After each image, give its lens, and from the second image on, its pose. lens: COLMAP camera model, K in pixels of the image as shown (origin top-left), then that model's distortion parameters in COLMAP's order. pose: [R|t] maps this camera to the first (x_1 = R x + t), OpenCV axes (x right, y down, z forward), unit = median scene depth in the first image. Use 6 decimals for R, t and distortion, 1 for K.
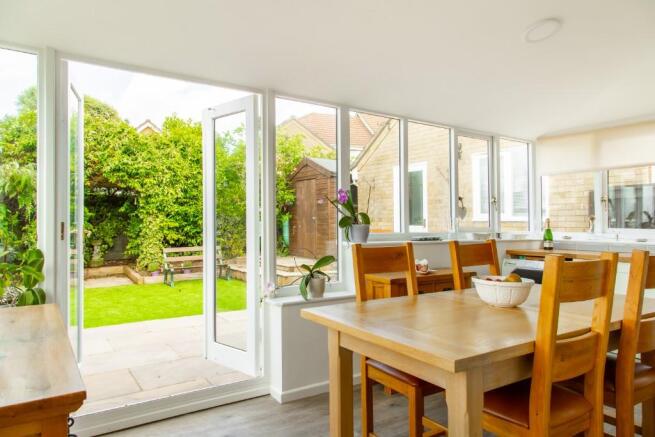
lens RADIAL K [[455.0, 0, 328.5], [0, 455.0, 218.5], [0, 0, 1]] dist [-0.017964, 0.011556]
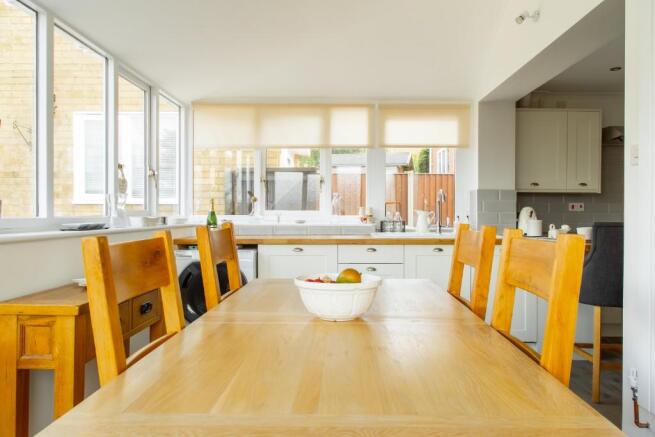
lens RADIAL K [[455.0, 0, 332.2], [0, 455.0, 212.8], [0, 0, 1]] dist [-0.017964, 0.011556]
pose [[0.545479, -0.003896, 0.838115, -0.049253], [-0.006565, 0.999939, 0.008921, 0.008078], [-0.838099, -0.010369, 0.545420, 0.173760]]
